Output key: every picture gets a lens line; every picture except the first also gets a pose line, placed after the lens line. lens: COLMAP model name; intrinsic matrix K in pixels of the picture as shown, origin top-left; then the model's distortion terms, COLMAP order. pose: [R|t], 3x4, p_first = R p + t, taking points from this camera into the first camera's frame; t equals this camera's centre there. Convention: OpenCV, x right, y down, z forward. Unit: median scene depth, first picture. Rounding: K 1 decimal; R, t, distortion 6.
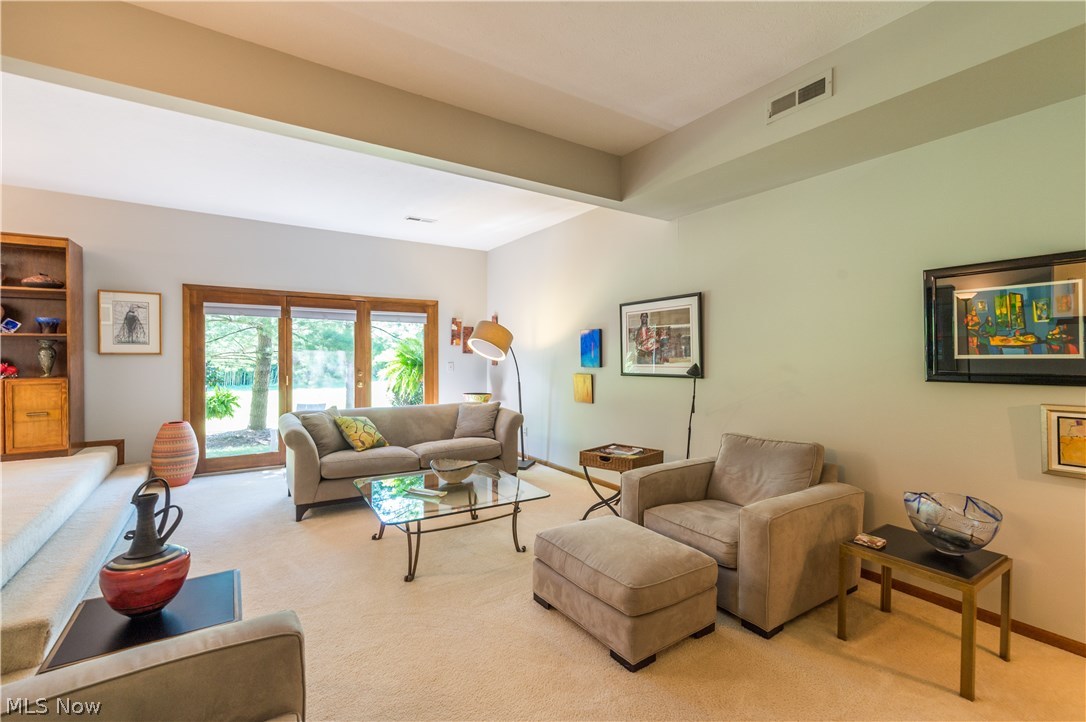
lens RADIAL K [[475.2, 0, 543.0], [0, 475.2, 361.0], [0, 0, 1]] dist [0.000178, 0.000036]
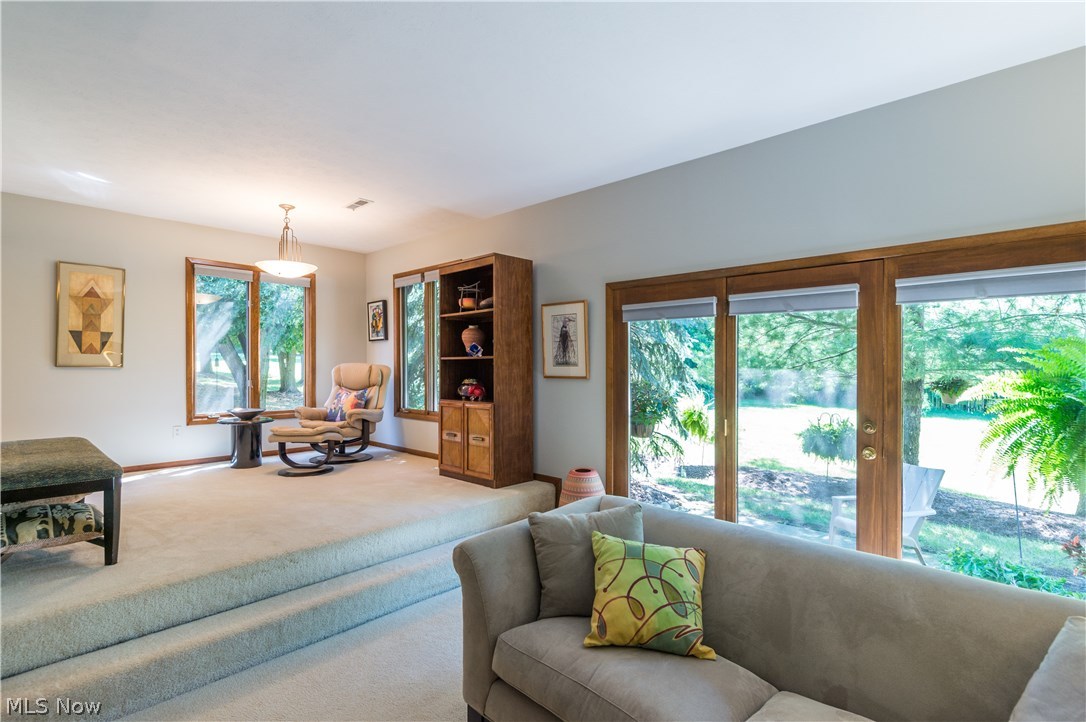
lens RADIAL K [[526.6, 0, 543.0], [0, 526.6, 361.0], [0, 0, 1]] dist [-0.000917, -0.000150]
pose [[0.236467, -0.011774, -0.971568, 0.018438], [-0.012883, 0.999801, -0.015252, -0.028725], [0.971554, 0.016123, 0.236268, 0.741525]]
